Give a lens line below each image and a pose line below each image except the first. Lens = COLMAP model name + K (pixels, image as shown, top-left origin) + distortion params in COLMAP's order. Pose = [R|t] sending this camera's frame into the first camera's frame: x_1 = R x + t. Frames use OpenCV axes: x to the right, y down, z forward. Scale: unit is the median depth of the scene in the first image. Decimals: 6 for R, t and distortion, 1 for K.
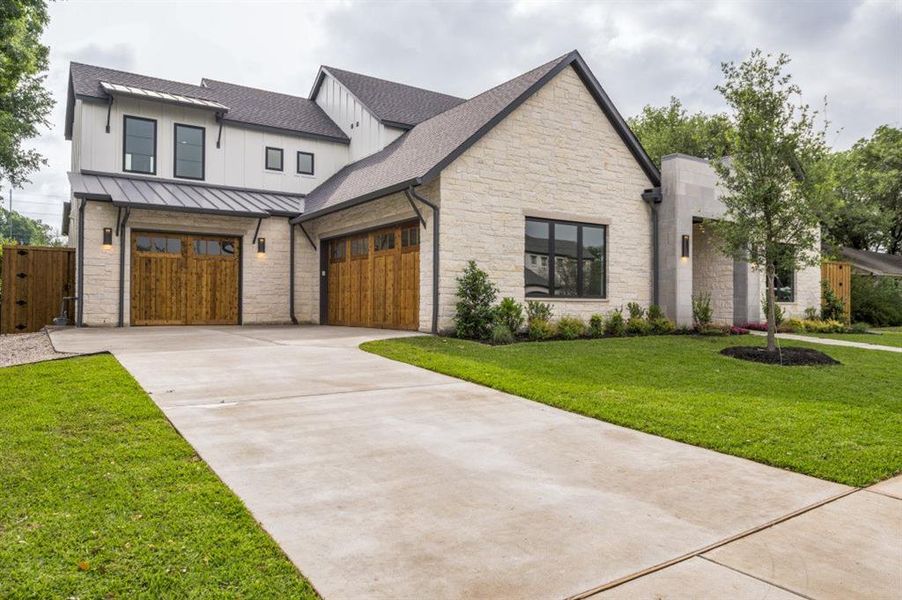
lens RADIAL K [[610.1, 0, 450.1], [0, 610.1, 300.5], [0, 0, 1]] dist [-0.012524, -0.007023]
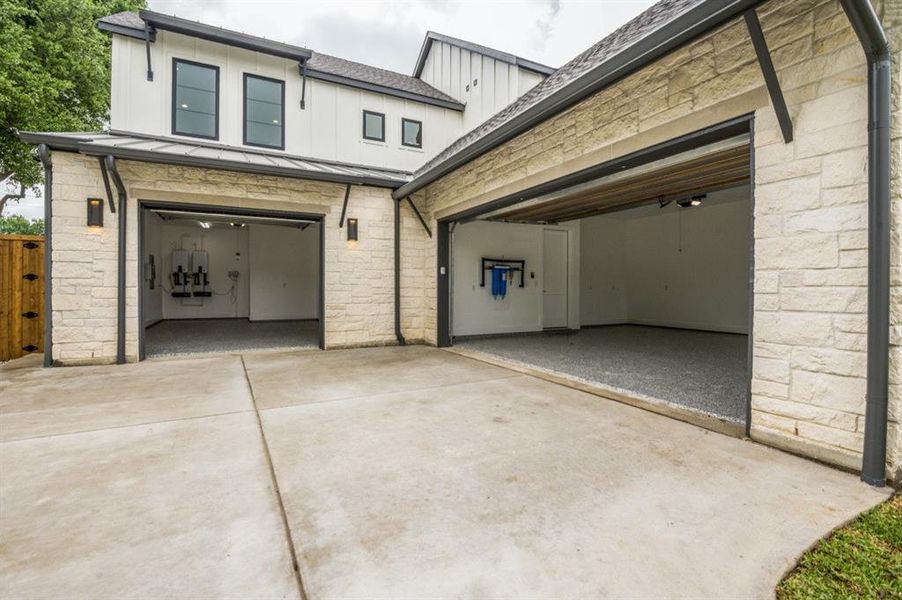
lens RADIAL K [[412.4, 0, 448.1], [0, 412.4, 291.4], [0, 0, 1]] dist [-0.015788, -0.002197]
pose [[0.992198, -0.000803, -0.124666, -0.146369], [0.002713, 0.999882, 0.015152, -0.028677], [0.124640, -0.015372, 0.992083, 0.554010]]
